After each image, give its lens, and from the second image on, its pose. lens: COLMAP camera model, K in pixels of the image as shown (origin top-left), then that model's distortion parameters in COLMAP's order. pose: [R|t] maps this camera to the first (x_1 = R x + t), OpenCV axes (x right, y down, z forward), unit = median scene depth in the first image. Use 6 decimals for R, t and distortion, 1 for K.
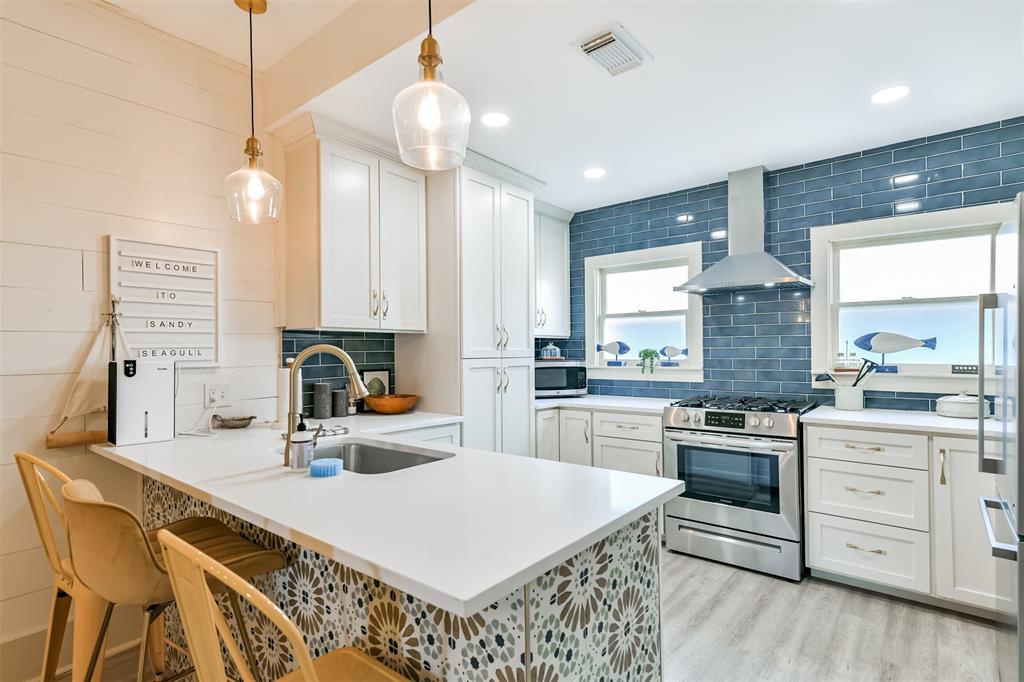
lens RADIAL K [[516.5, 0, 512.0], [0, 516.5, 341.0], [0, 0, 1]] dist [0.002760, 0.000342]
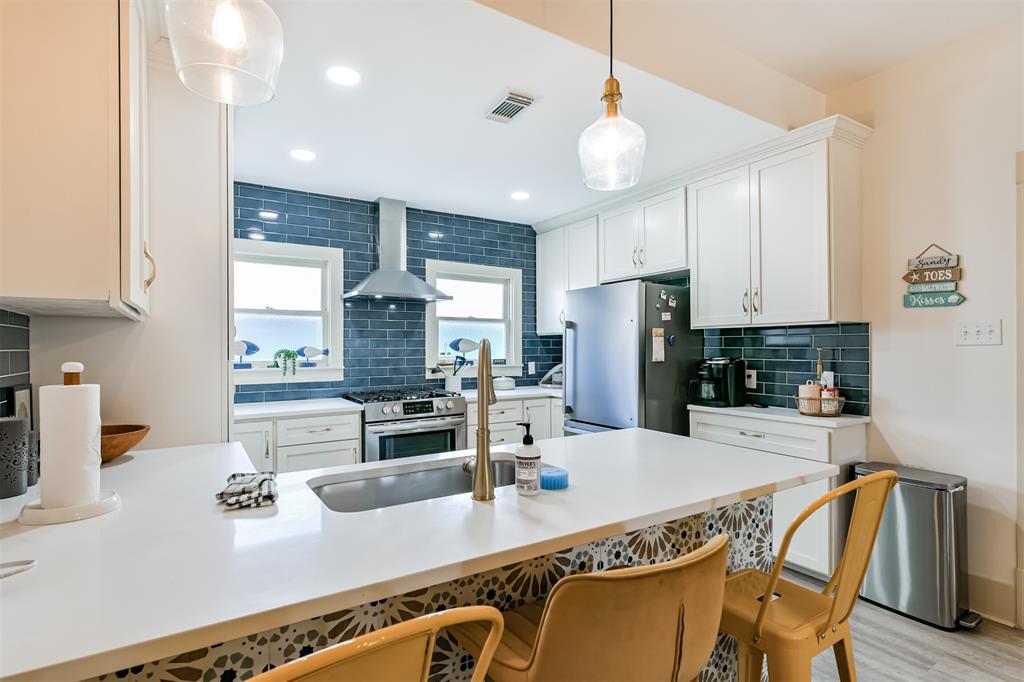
lens RADIAL K [[502.7, 0, 512.0], [0, 502.7, 341.0], [0, 0, 1]] dist [0.002612, 0.000094]
pose [[0.307925, 0.021099, 0.951177, -0.597616], [-0.013283, 0.999752, -0.017877, 0.013825], [-0.951318, -0.007130, 0.308129, 0.400467]]
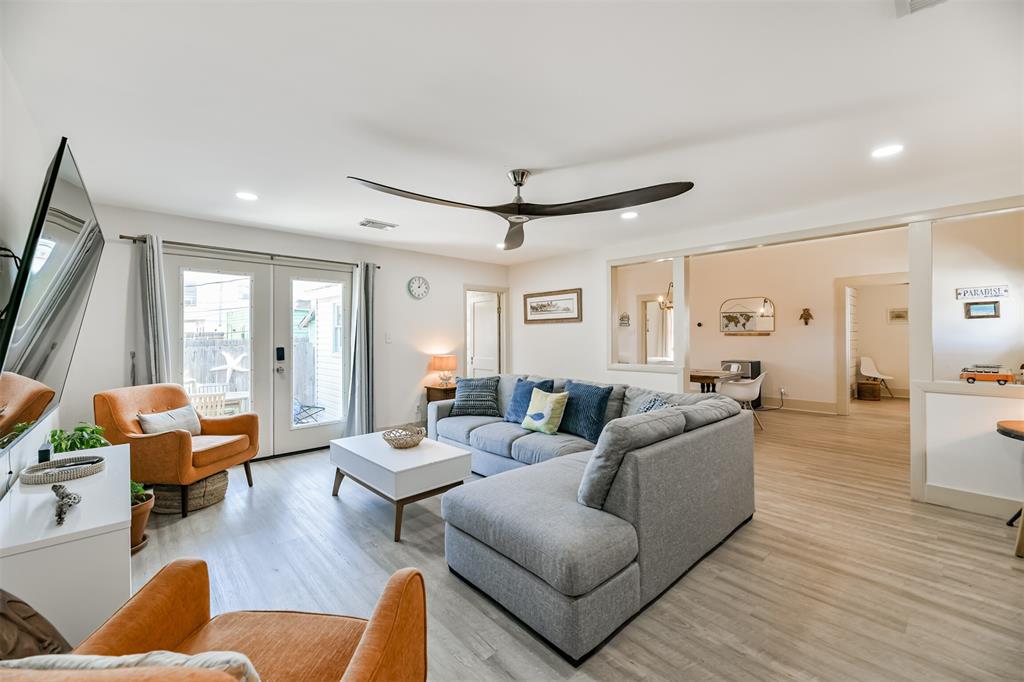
lens RADIAL K [[411.2, 0, 512.7], [0, 411.2, 332.7], [0, 0, 1]] dist [-0.000324, -0.000029]
pose [[0.144307, 0.018808, 0.989354, -2.588854], [-0.008676, 0.999805, -0.017741, 0.040432], [-0.989495, -0.006023, 0.144442, 0.374038]]
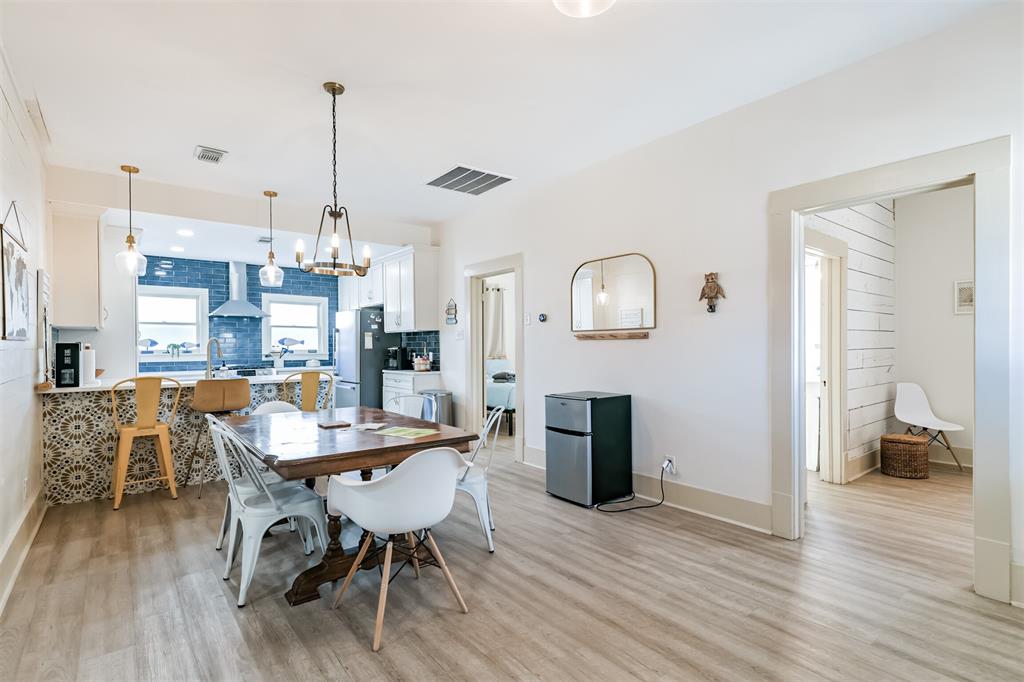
lens RADIAL K [[495.1, 0, 509.5], [0, 495.1, 346.3], [0, 0, 1]] dist [0.015312, -0.000008]
pose [[0.205125, 0.011385, 0.978669, -1.446253], [-0.009021, 0.999912, -0.009741, 0.037847], [-0.978694, -0.006831, 0.205210, -0.586707]]
